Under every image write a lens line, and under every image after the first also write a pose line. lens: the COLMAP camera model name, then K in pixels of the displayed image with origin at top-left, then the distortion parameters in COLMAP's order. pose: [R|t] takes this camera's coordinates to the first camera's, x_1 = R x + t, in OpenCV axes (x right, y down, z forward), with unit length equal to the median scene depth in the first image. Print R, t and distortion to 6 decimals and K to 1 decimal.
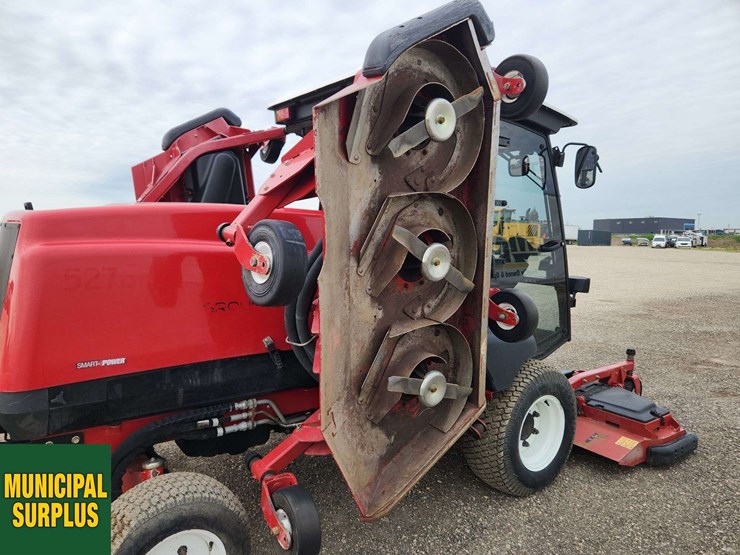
lens RADIAL K [[518.5, 0, 341.9], [0, 518.5, 279.8], [0, 0, 1]] dist [0.041700, -0.019002]
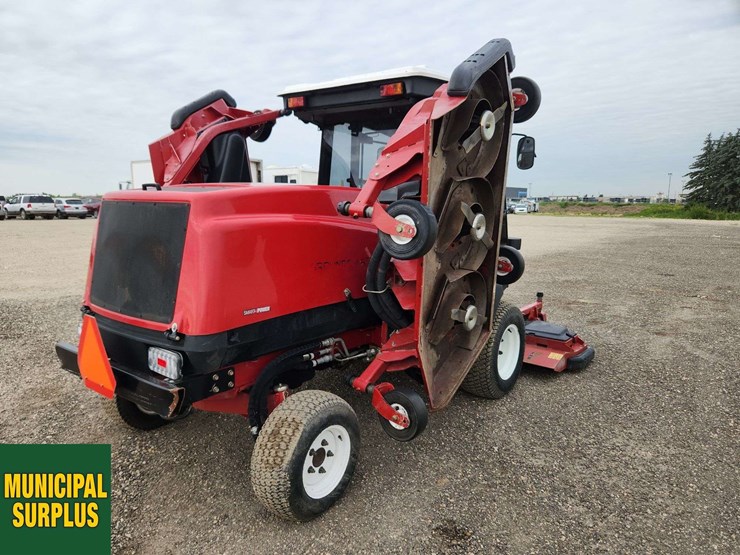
lens RADIAL K [[513.7, 0, 348.2], [0, 513.7, 284.3], [0, 0, 1]] dist [0.045022, -0.025633]
pose [[0.966568, -0.050046, 0.251479, -0.454087], [0.033029, 0.996898, 0.071440, 0.007856], [-0.254274, -0.060745, 0.965223, -0.236111]]
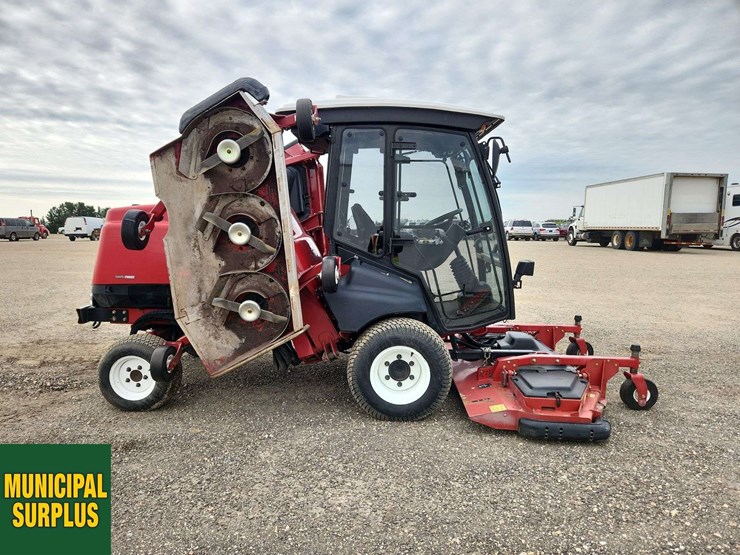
lens RADIAL K [[518.5, 0, 366.9], [0, 518.5, 280.8], [0, 0, 1]] dist [0.041700, -0.019002]
pose [[0.765704, 0.066152, -0.639782, 1.407522], [-0.060925, 0.997684, 0.030241, 0.037885], [0.640301, 0.015823, 0.767961, -0.031389]]
